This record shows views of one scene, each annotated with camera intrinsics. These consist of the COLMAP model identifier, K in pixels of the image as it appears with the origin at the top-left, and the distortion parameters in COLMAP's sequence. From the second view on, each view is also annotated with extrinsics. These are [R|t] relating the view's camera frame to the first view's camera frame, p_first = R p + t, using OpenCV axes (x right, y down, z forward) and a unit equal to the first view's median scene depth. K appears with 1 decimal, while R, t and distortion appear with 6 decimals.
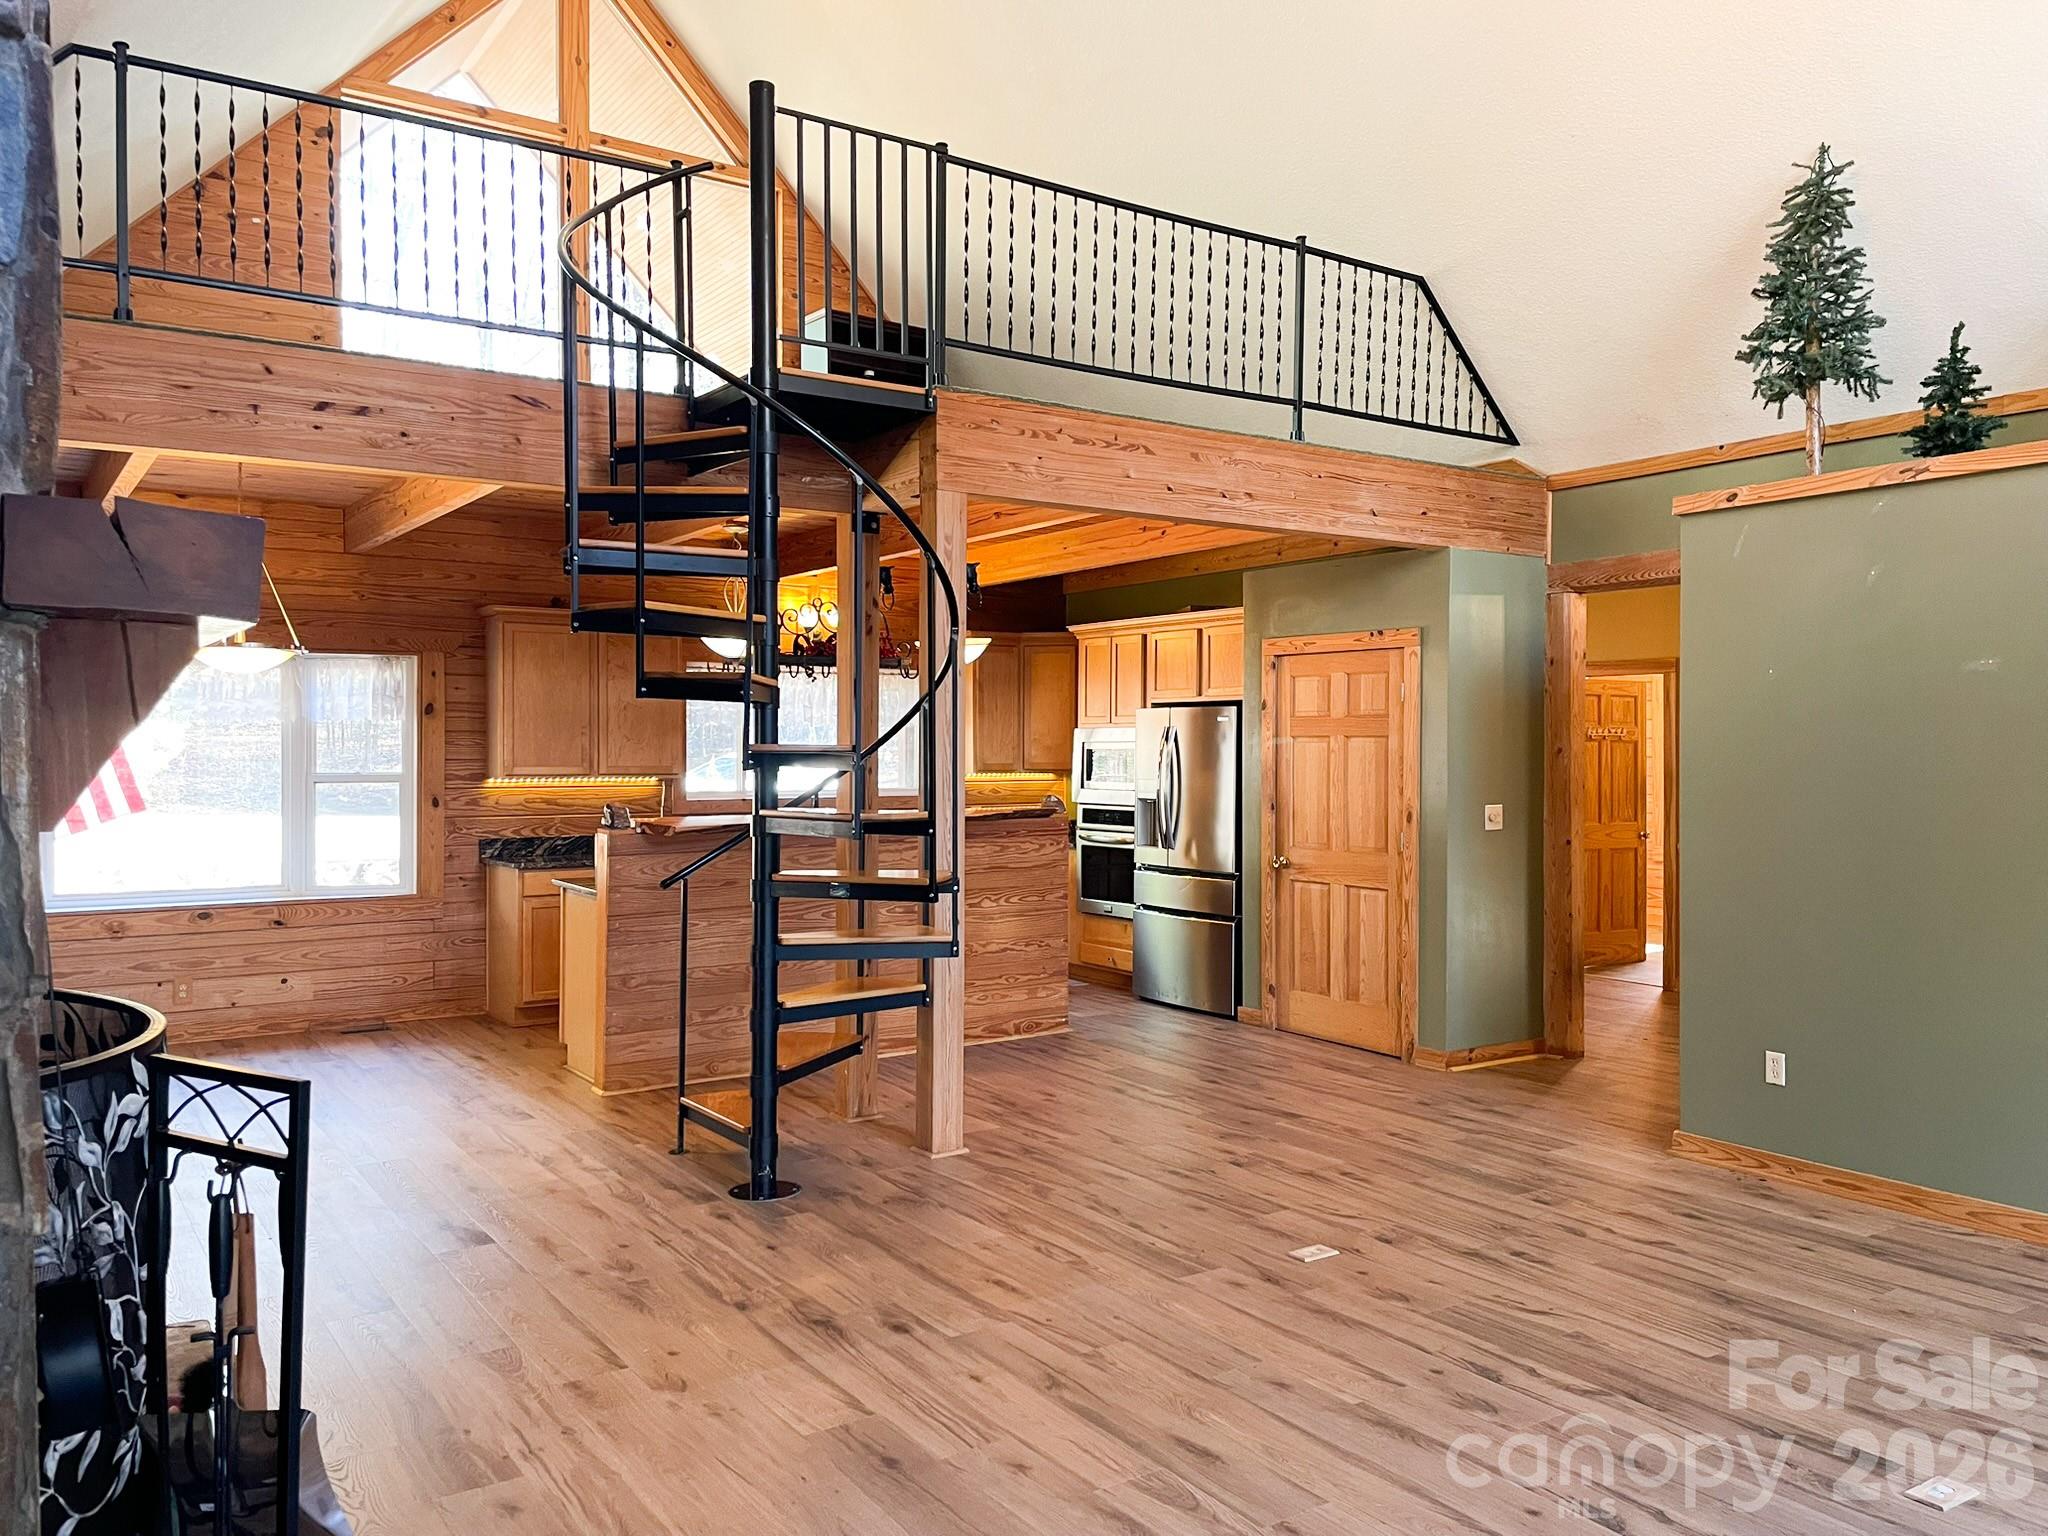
lens RADIAL K [[1540.1, 0, 1036.8], [0, 1540.1, 754.4], [0, 0, 1]] dist [0.100754, -0.128120]
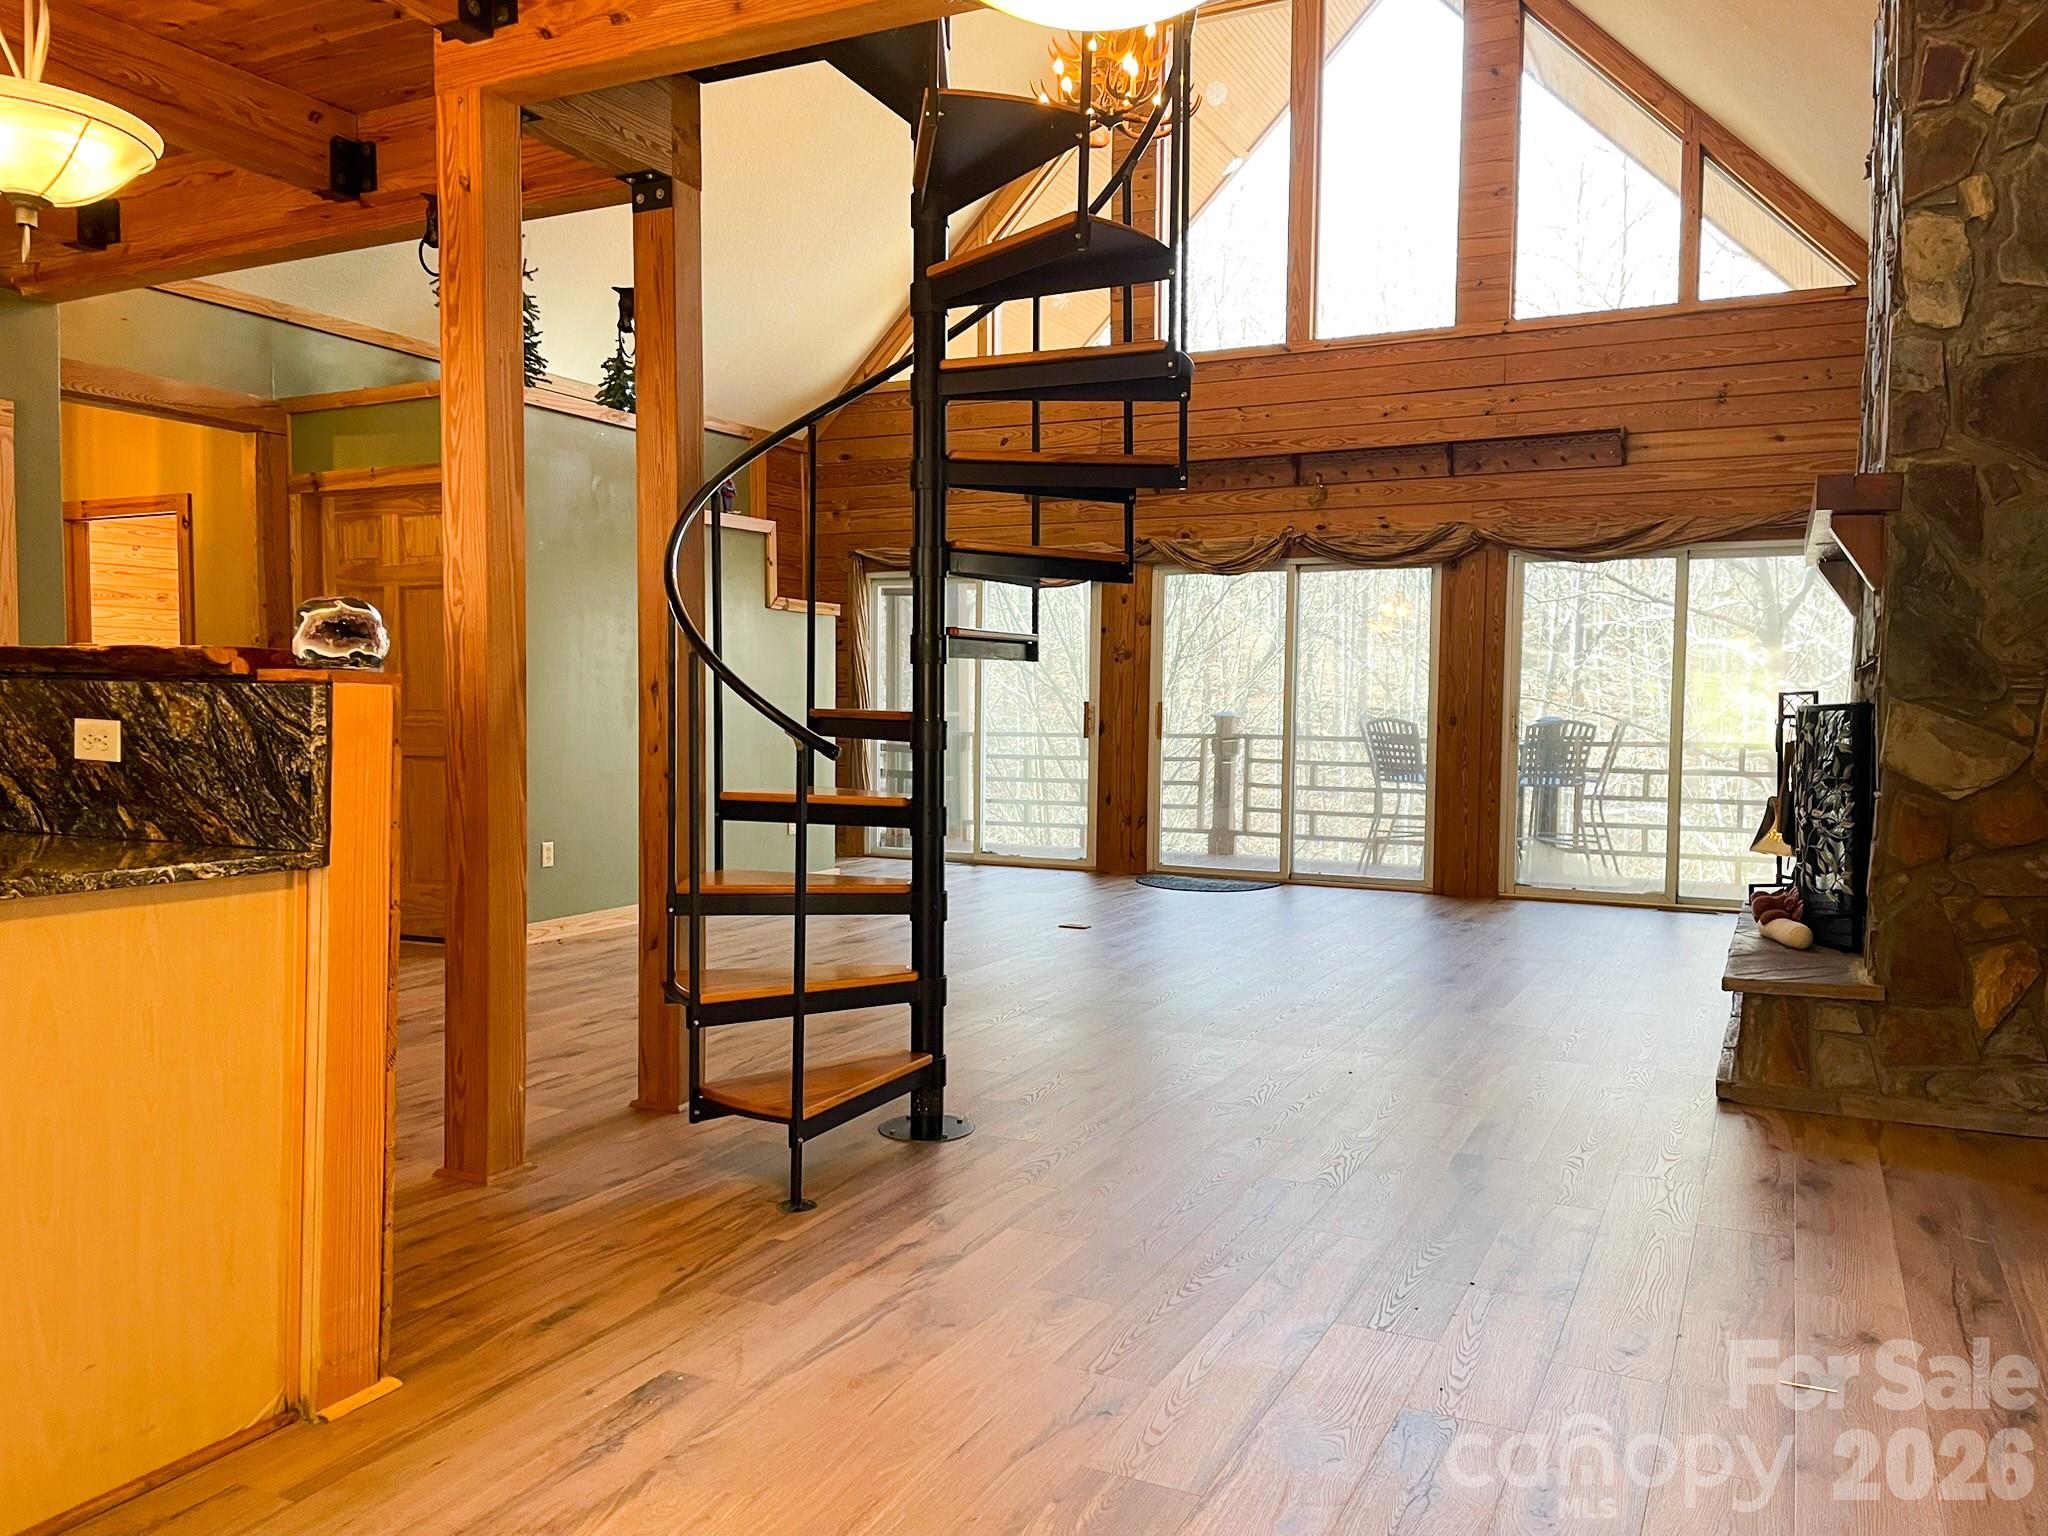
lens RADIAL K [[1540.1, 0, 1012.2], [0, 1540.1, 776.2], [0, 0, 1]] dist [0.100754, -0.128120]
pose [[-0.488206, -0.050337, 0.871276, -0.798506], [-0.004149, 0.998458, 0.055359, 0.062379], [-0.872719, 0.023412, -0.487662, 1.252655]]
